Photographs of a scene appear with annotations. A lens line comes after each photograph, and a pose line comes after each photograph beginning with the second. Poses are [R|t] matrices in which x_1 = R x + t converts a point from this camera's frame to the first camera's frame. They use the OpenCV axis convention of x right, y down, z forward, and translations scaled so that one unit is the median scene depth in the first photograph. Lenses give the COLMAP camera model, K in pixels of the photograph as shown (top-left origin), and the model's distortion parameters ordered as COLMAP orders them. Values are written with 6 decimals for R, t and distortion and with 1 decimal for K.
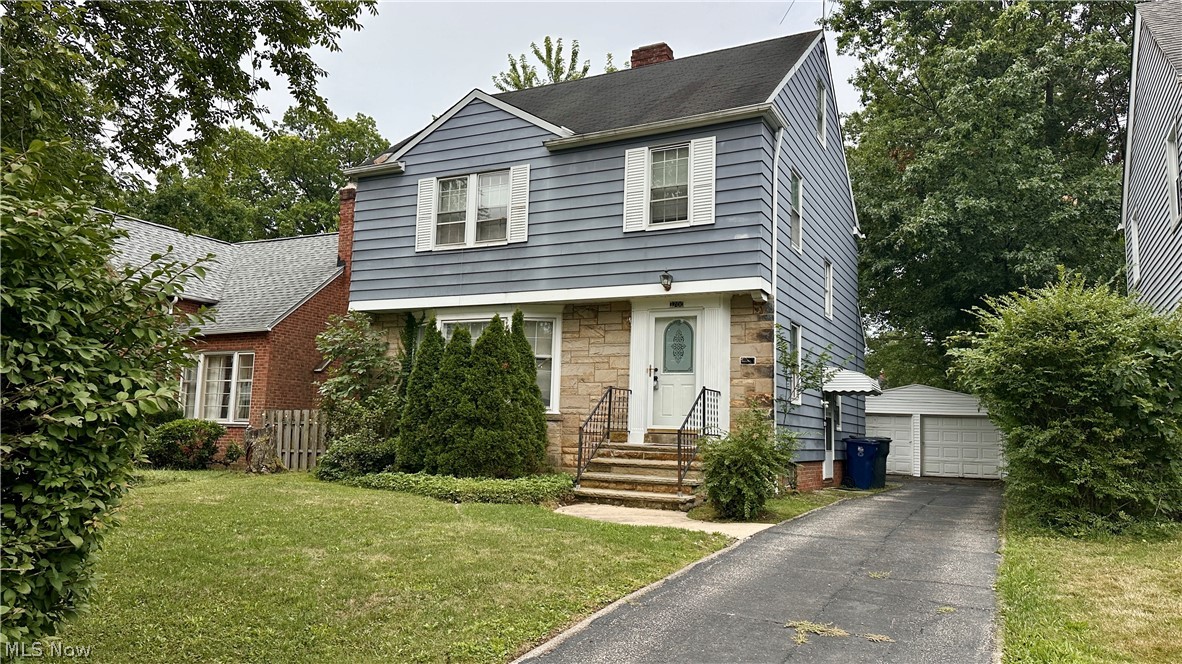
lens RADIAL K [[823.6, 0, 593.2], [0, 823.6, 337.9], [0, 0, 1]] dist [0.065205, -0.025915]
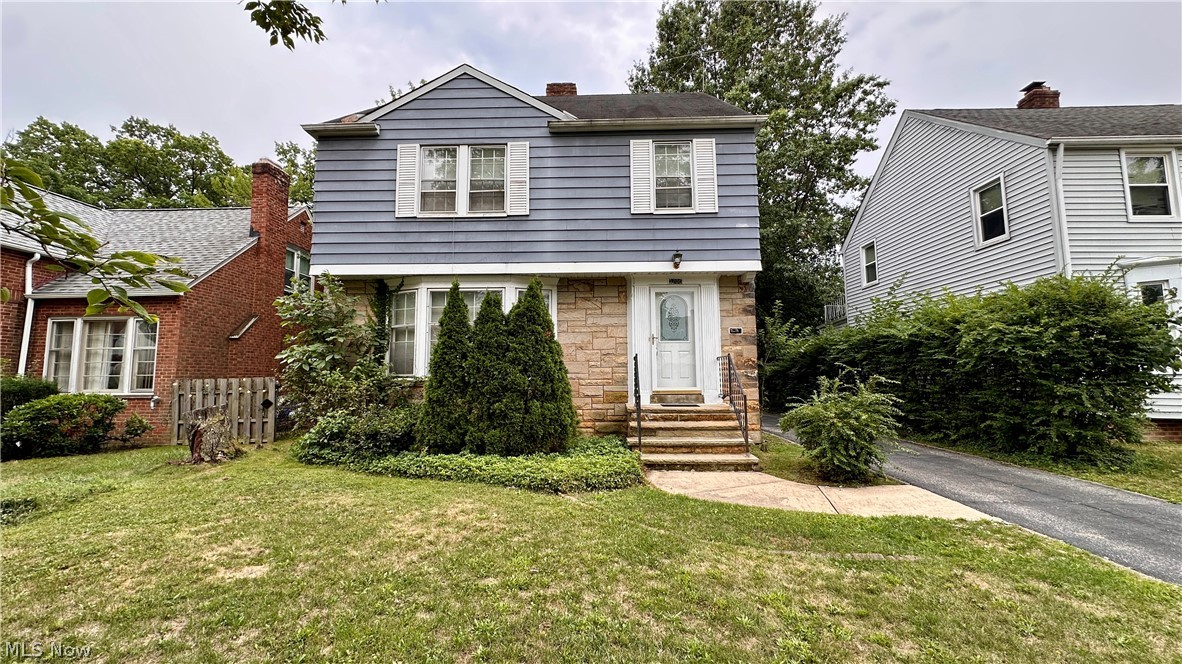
lens RADIAL K [[471.2, 0, 587.0], [0, 471.2, 333.8], [0, 0, 1]] dist [-0.006826, 0.002388]
pose [[0.901233, 0.005274, 0.433302, -0.269992], [-0.019186, 0.999431, 0.027742, 0.015030], [-0.432909, -0.033315, 0.900822, 0.424188]]
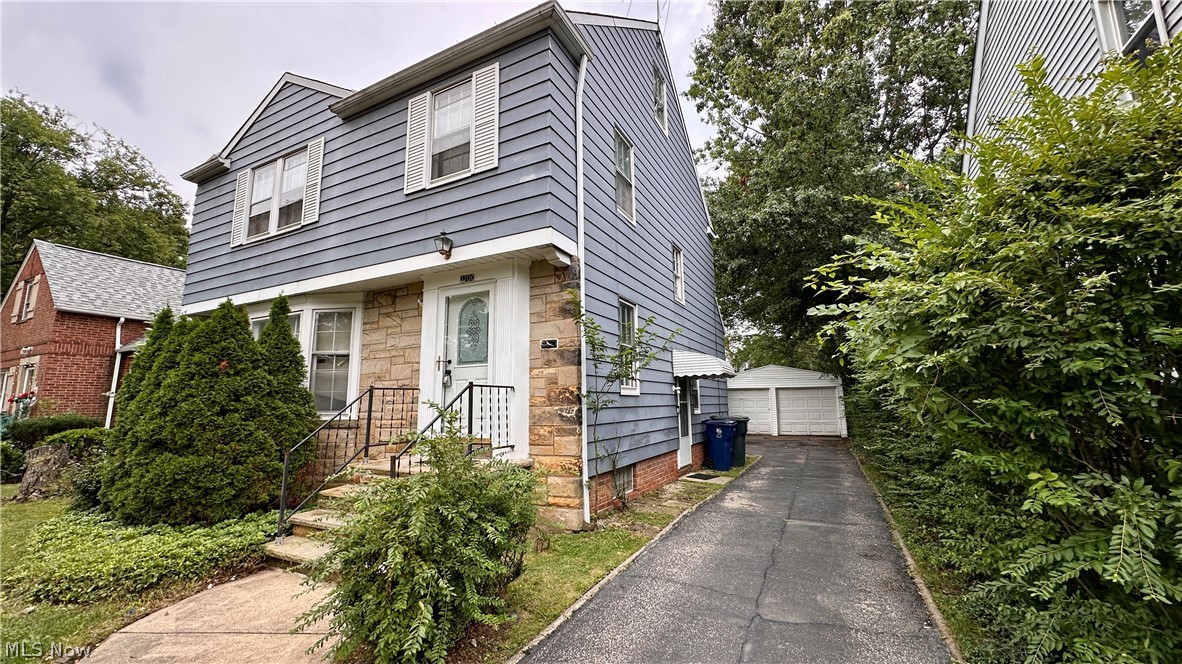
lens RADIAL K [[471.2, 0, 593.0], [0, 471.2, 331.7], [0, 0, 1]] dist [-0.006826, 0.002388]
pose [[0.998928, -0.045144, 0.010260, 0.198988], [0.045451, 0.998454, -0.031998, 0.028586], [-0.008800, 0.032430, 0.999435, 0.501564]]
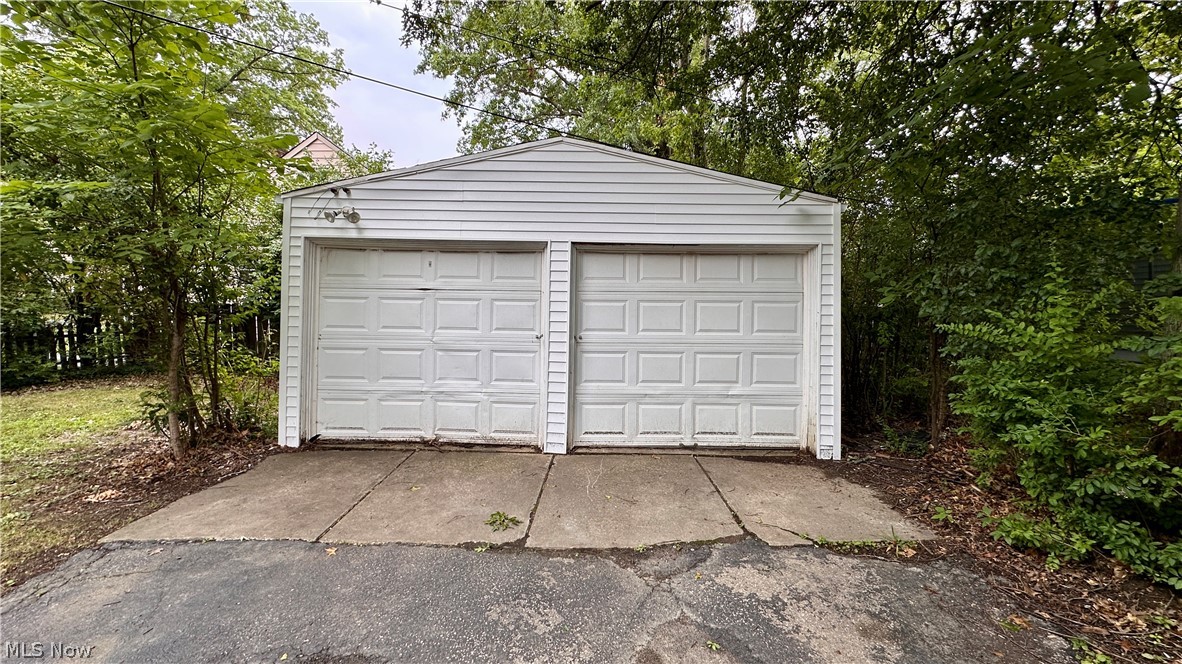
lens RADIAL K [[471.2, 0, 595.3], [0, 471.2, 331.2], [0, 0, 1]] dist [-0.006826, 0.002388]
pose [[0.889425, -0.044785, 0.454882, 0.621465], [-0.036763, 0.984955, 0.168855, 0.180515], [-0.455600, -0.166907, 0.874397, 1.623543]]
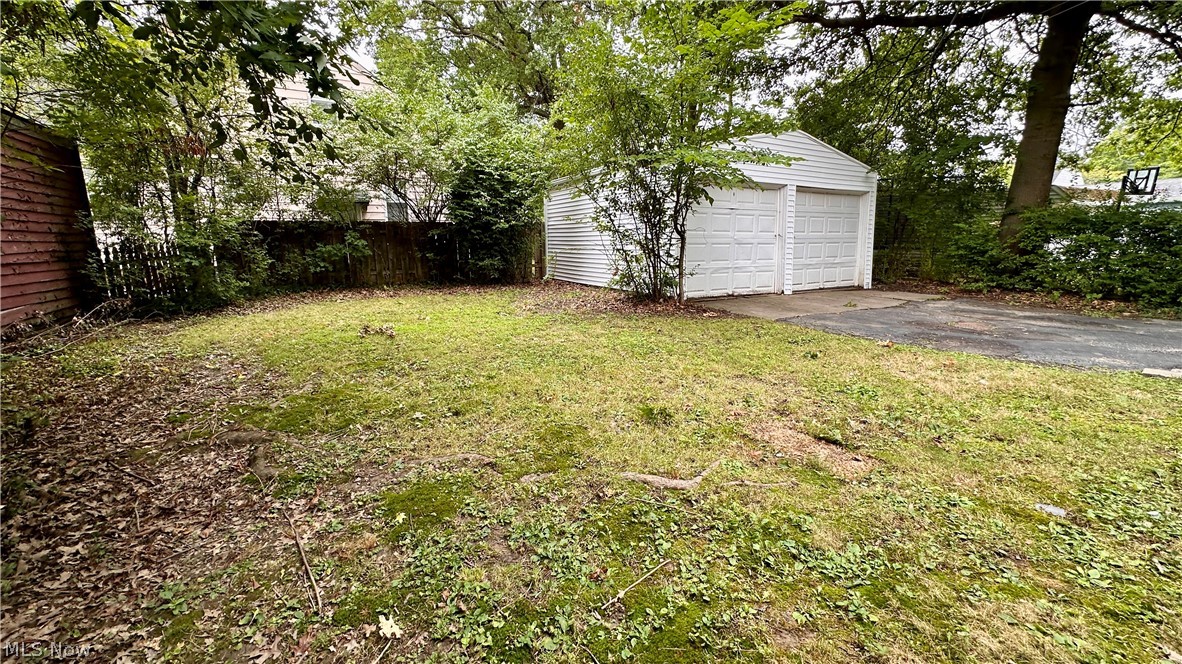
lens RADIAL K [[471.2, 0, 591.2], [0, 471.2, 333.4], [0, 0, 1]] dist [-0.006826, 0.002388]
pose [[0.538234, -0.199425, 0.818861, 0.070564], [-0.084191, 0.954019, 0.287680, 0.205524], [-0.838580, -0.223780, 0.496696, 1.791606]]
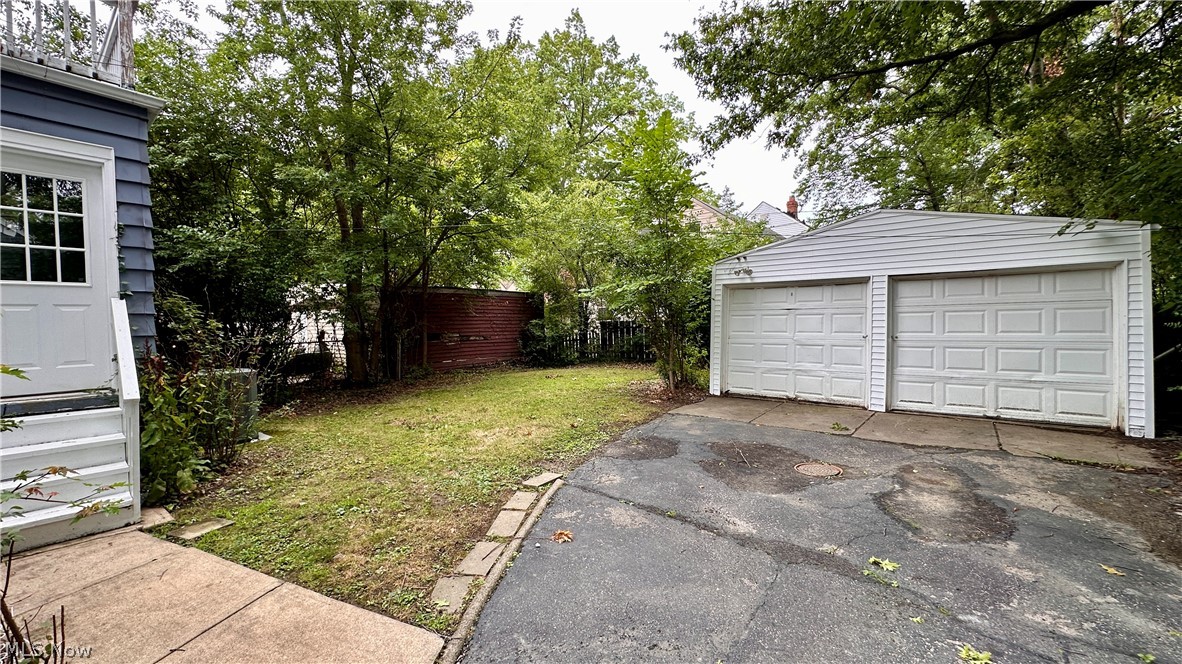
lens RADIAL K [[471.2, 0, 586.0], [0, 471.2, 332.8], [0, 0, 1]] dist [-0.006826, 0.002388]
pose [[0.975345, -0.043679, -0.216321, 0.550420], [0.074026, 0.988180, 0.134239, 0.145776], [0.207901, -0.146943, 0.967050, 1.371400]]
